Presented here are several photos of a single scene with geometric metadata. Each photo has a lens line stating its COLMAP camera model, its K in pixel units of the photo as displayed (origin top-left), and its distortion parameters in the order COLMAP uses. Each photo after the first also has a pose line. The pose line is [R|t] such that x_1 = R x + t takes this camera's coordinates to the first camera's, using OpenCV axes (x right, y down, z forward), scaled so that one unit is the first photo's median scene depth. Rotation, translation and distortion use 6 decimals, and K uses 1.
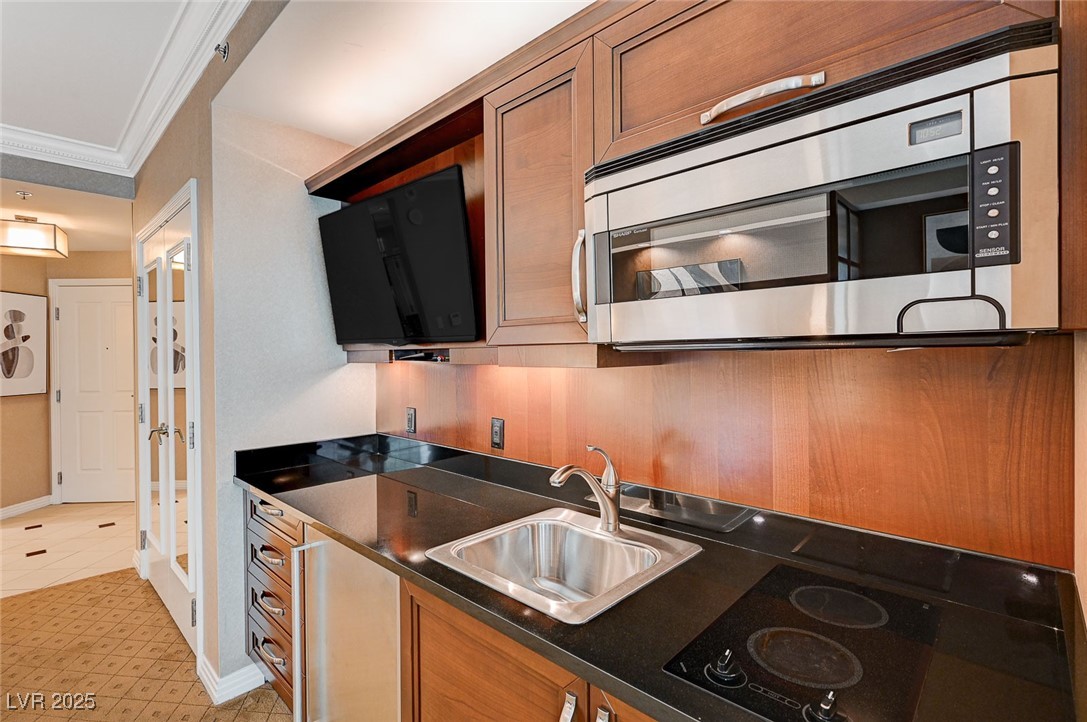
lens RADIAL K [[499.1, 0, 543.5], [0, 499.1, 361.0], [0, 0, 1]] dist [0.000600, 0.000128]
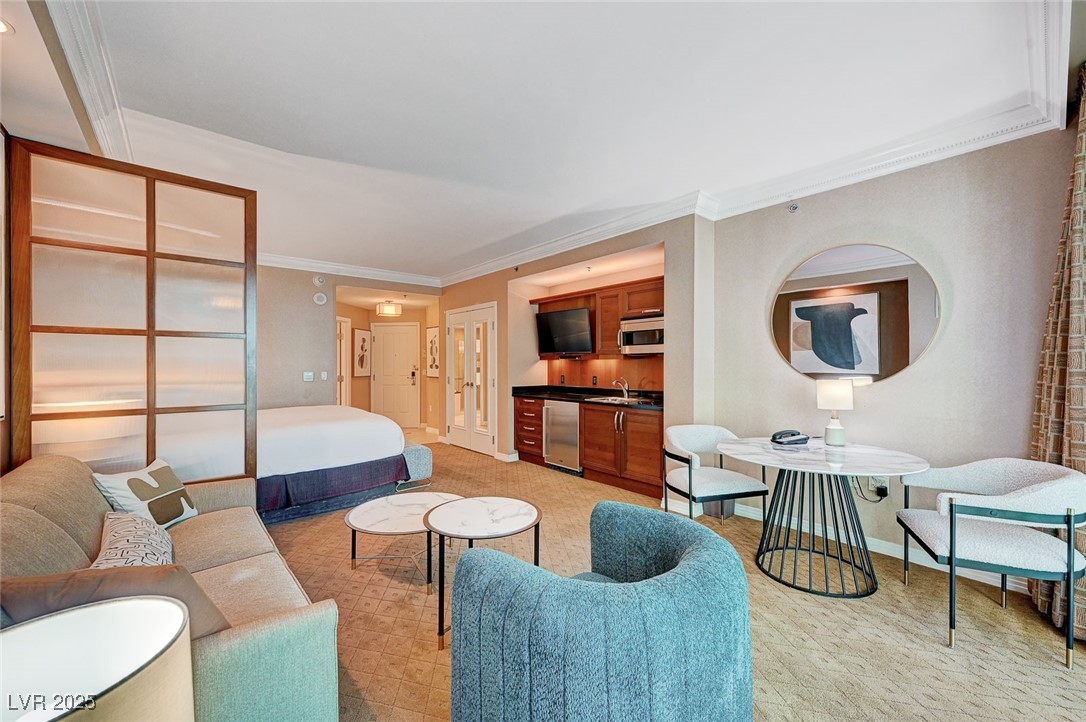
lens RADIAL K [[435.6, 0, 547.1], [0, 435.6, 367.8], [0, 0, 1]] dist [-0.000192, -0.000021]
pose [[0.994868, 0.007767, -0.100886, -0.094836], [-0.008013, 0.999966, -0.002034, 0.053324], [0.100867, 0.002832, 0.994896, -1.568925]]
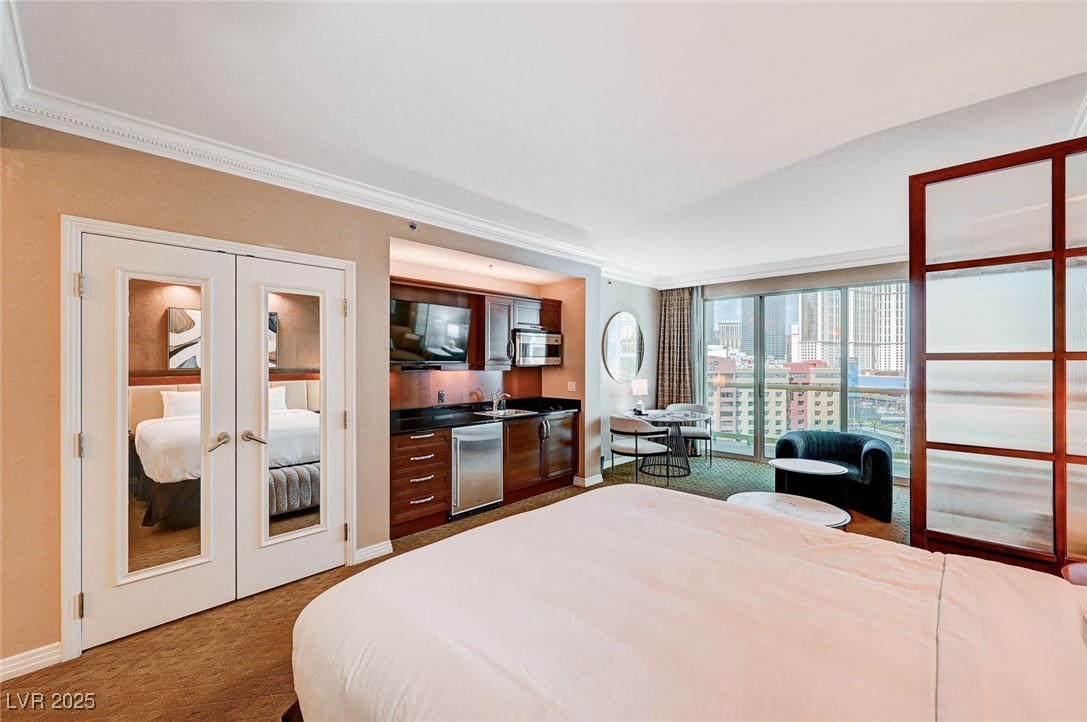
lens RADIAL K [[440.9, 0, 535.0], [0, 440.9, 361.4], [0, 0, 1]] dist [0.000247, 0.000040]
pose [[0.010008, 0.005824, 0.999933, -1.968358], [0.007931, 0.999951, -0.005903, -0.022769], [-0.999918, 0.007989, 0.009962, 0.353072]]
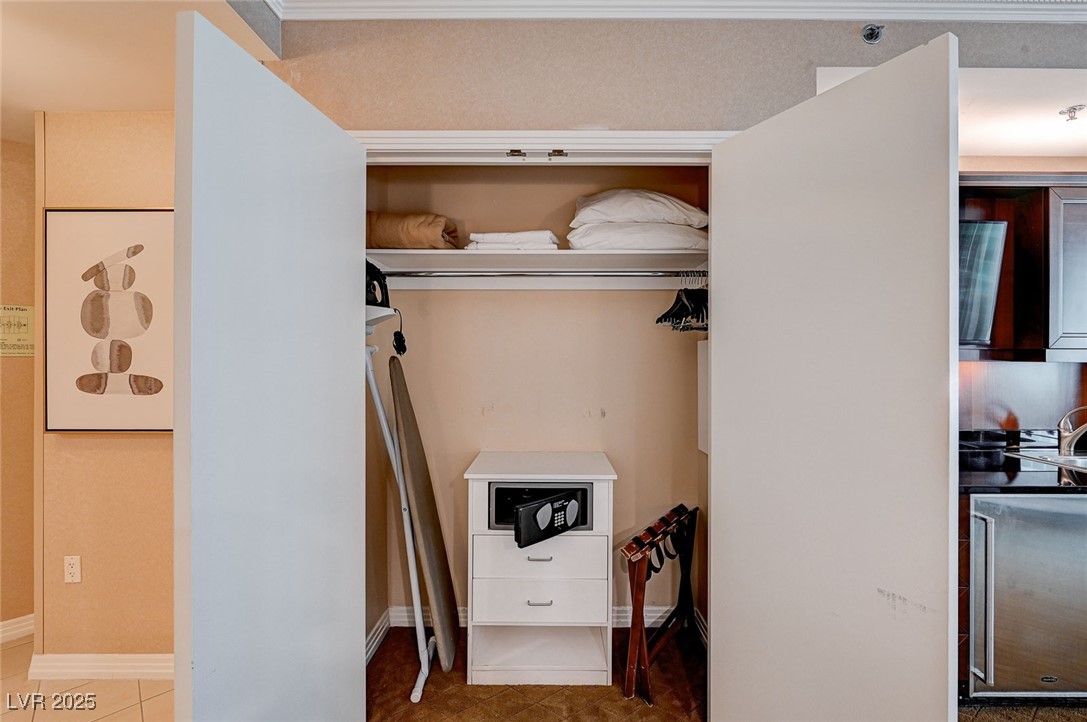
lens RADIAL K [[474.0, 0, 546.5], [0, 474.0, 356.3], [0, 0, 1]] dist [0.001205, 0.000205]
pose [[0.722576, 0.002279, 0.691288, -1.345289], [0.000240, 0.999994, -0.003548, -0.002007], [-0.691291, 0.002729, 0.722571, 0.596939]]
